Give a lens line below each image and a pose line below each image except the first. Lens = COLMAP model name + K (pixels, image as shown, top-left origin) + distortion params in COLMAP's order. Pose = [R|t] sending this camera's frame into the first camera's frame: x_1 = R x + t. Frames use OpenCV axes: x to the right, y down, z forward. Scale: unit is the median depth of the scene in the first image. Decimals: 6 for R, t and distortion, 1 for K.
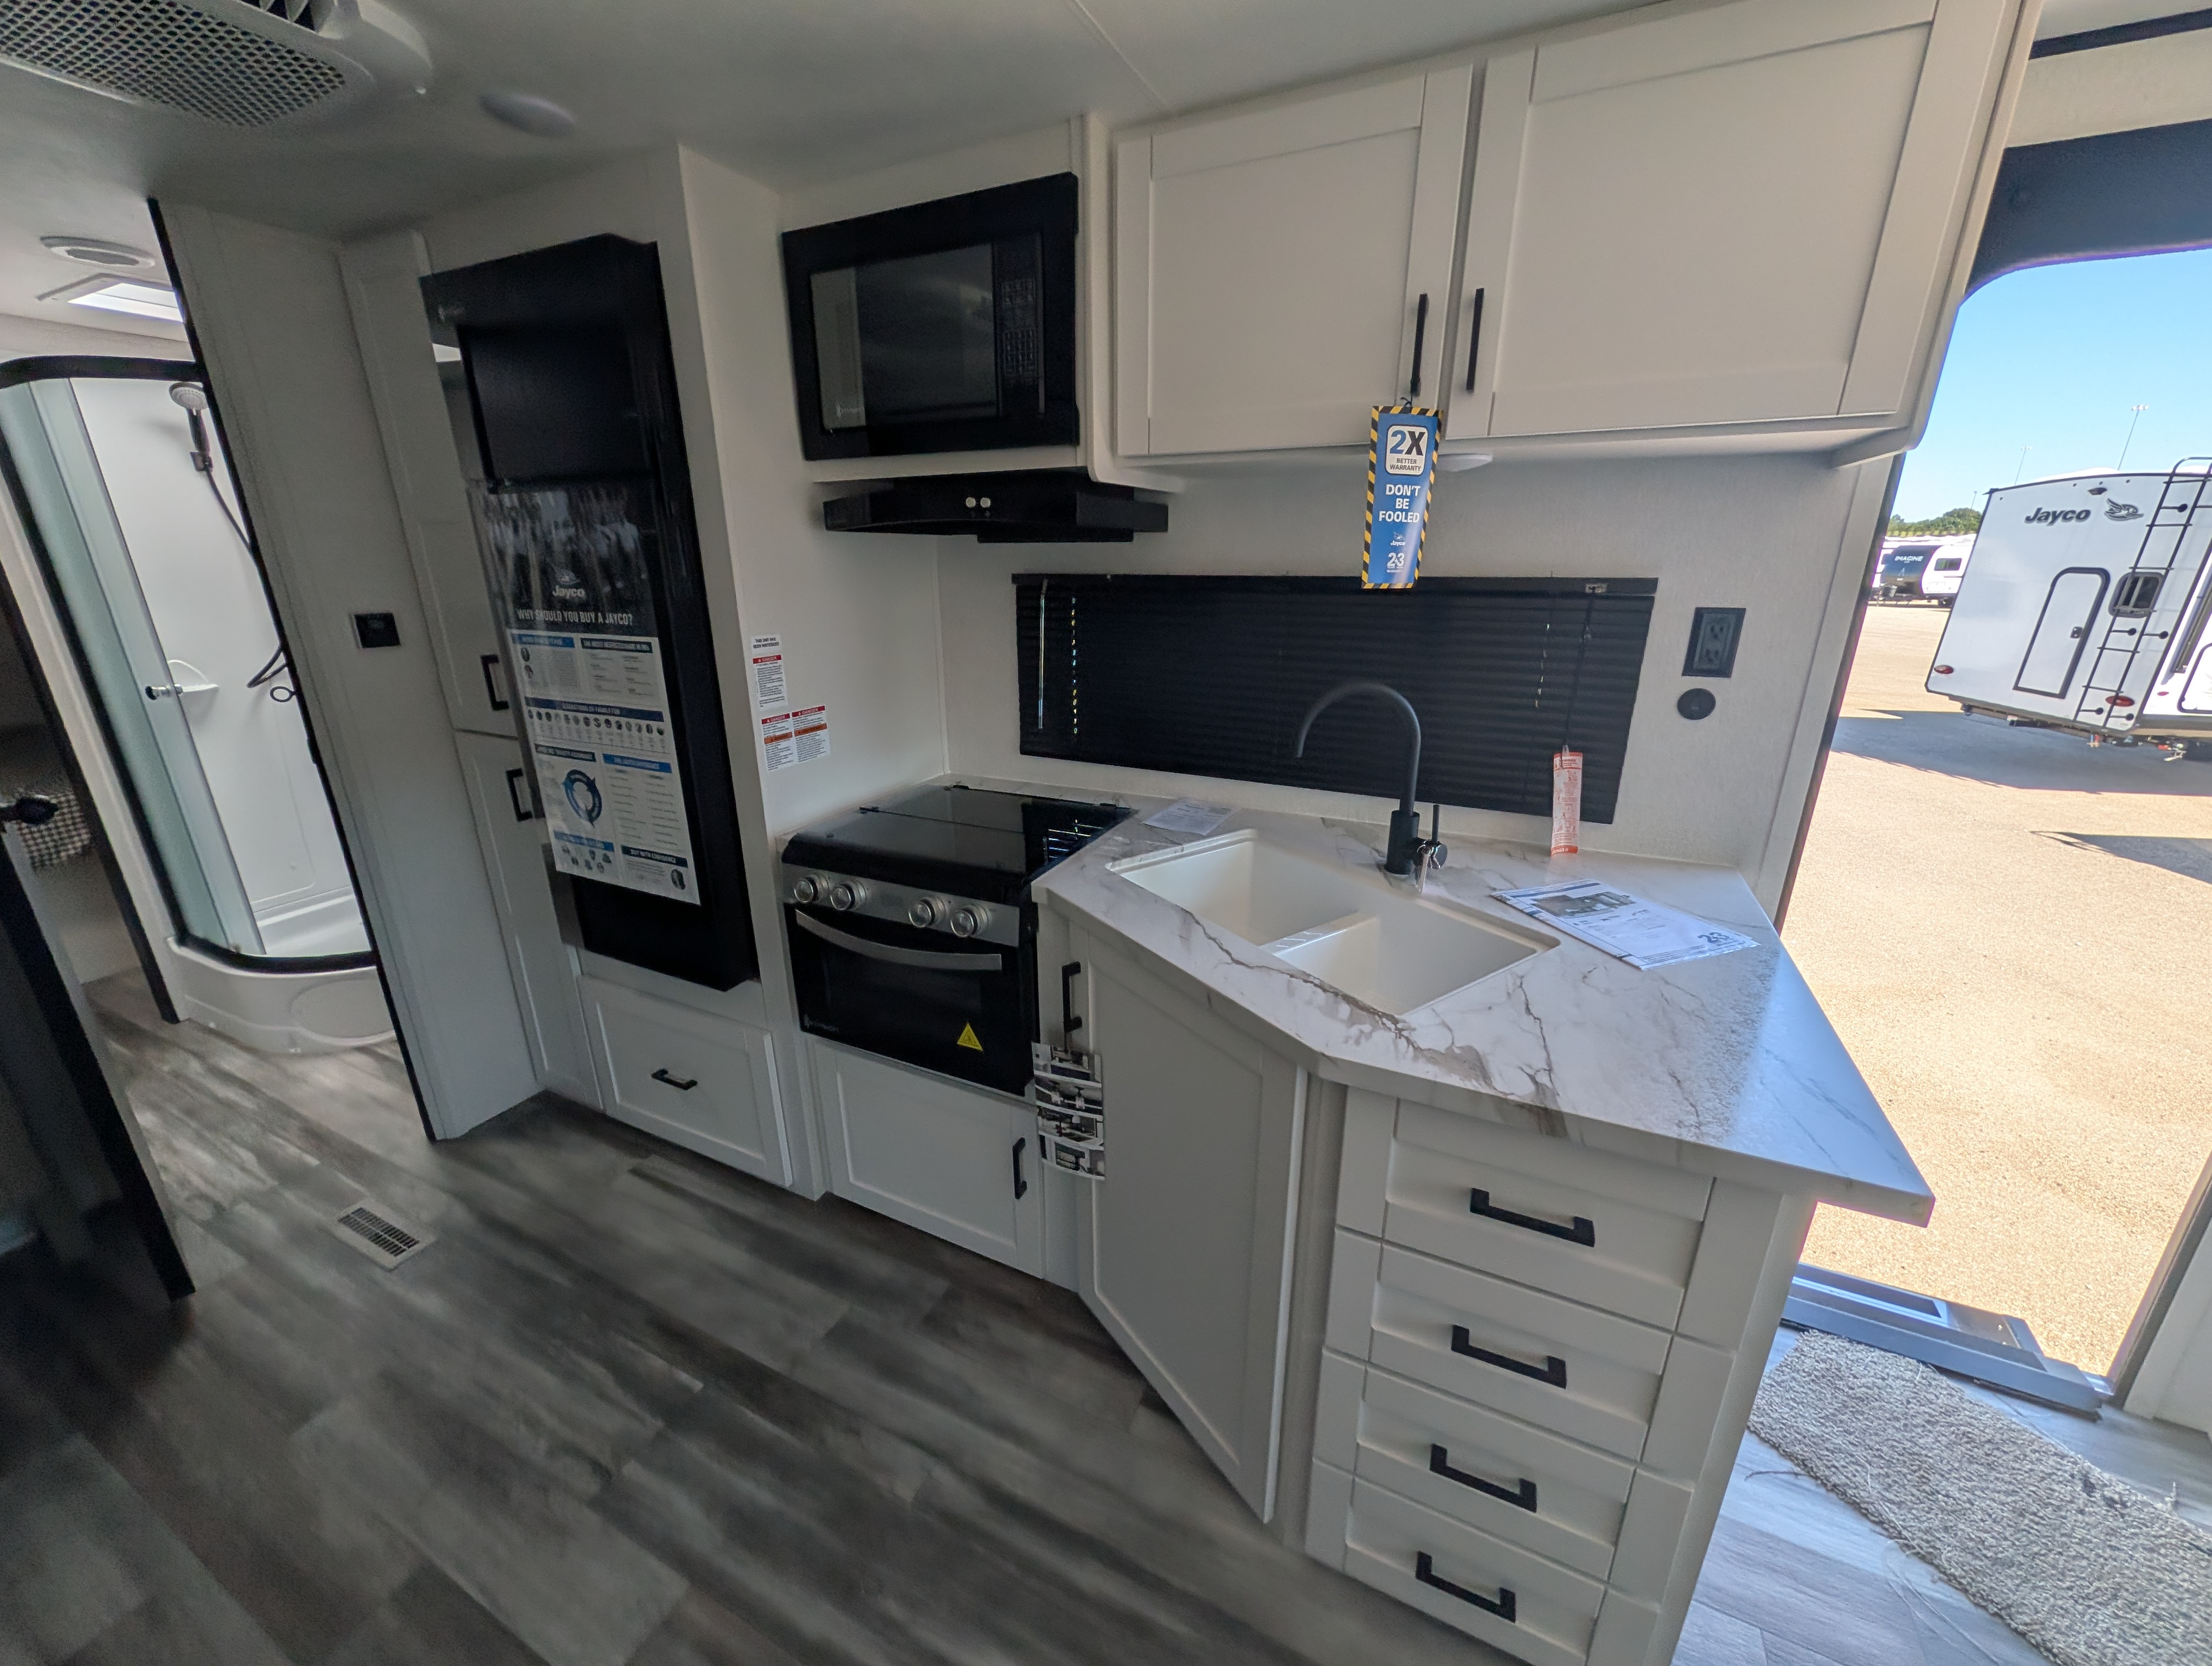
lens RADIAL K [[851.0, 0, 1106.0], [0, 851.0, 828.4], [0, 0, 1]] dist [0.000196, 0.000315]
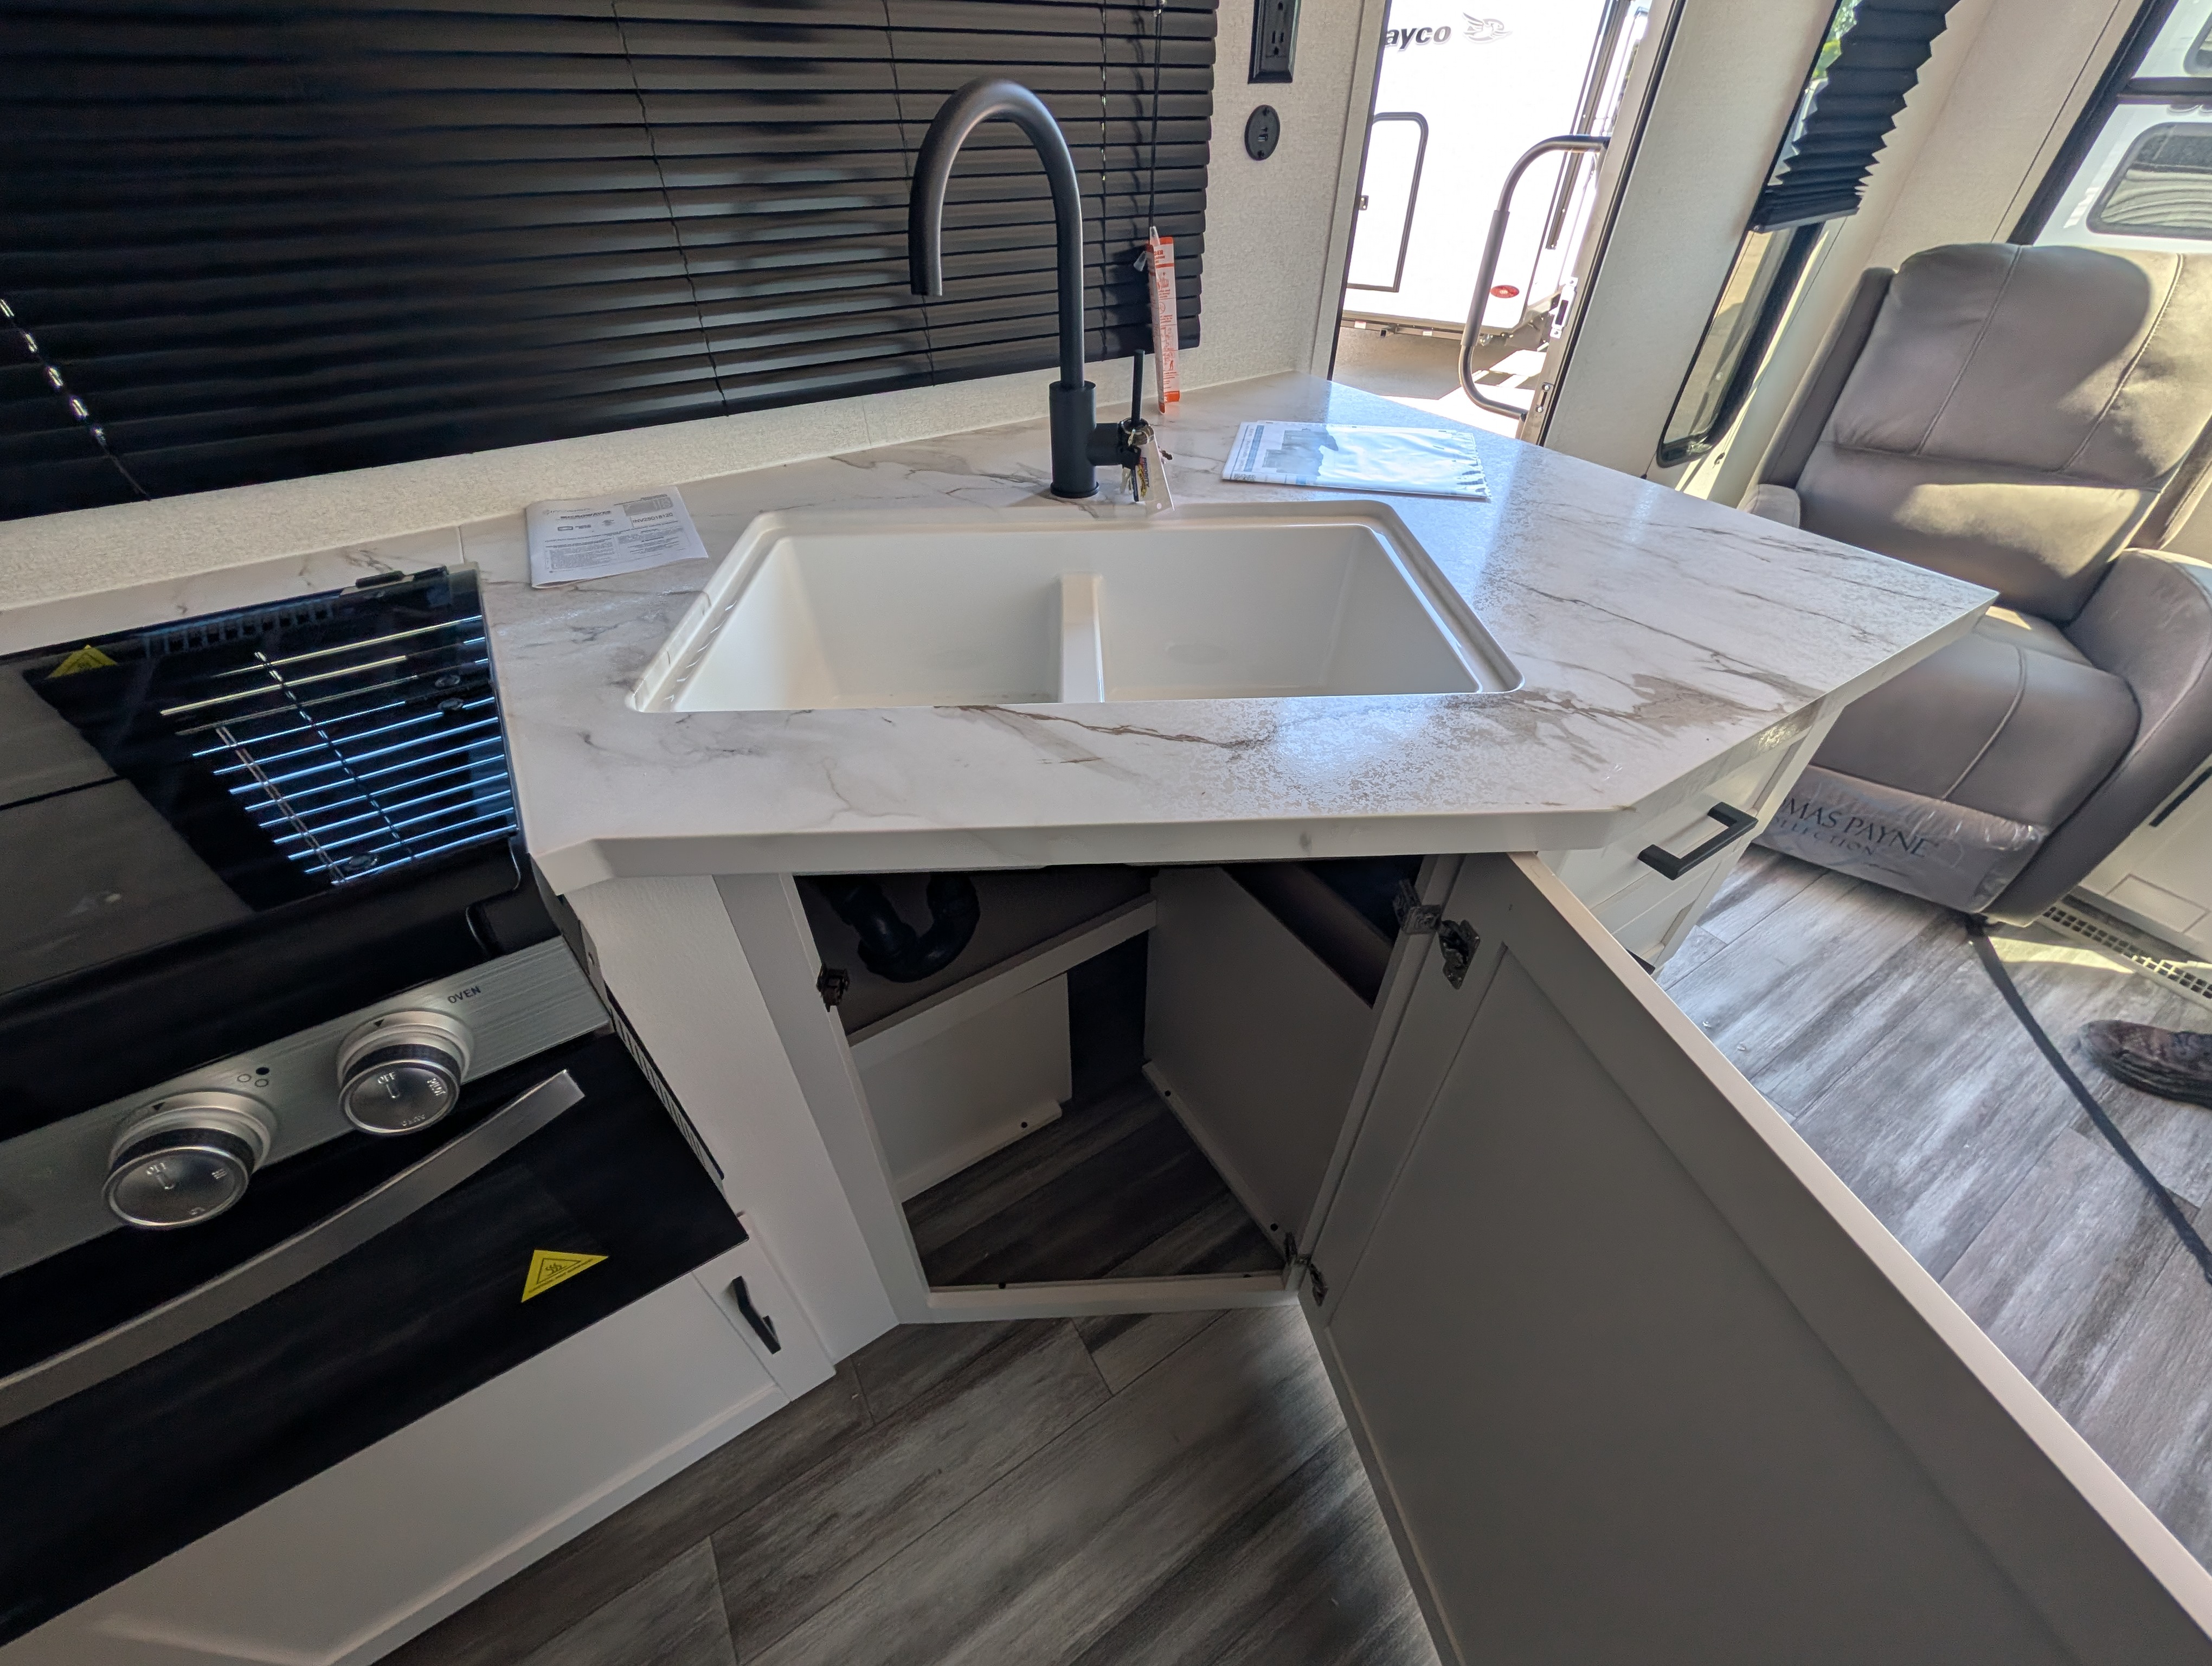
lens RADIAL K [[851.0, 0, 1111.3], [0, 851.0, 825.8], [0, 0, 1]] dist [0.000196, 0.000315]
pose [[0.528730, -0.552387, 0.644447, -0.164475], [0.263019, 0.828508, 0.494363, -0.046593], [-0.807010, -0.091882, 0.583346, 0.583197]]
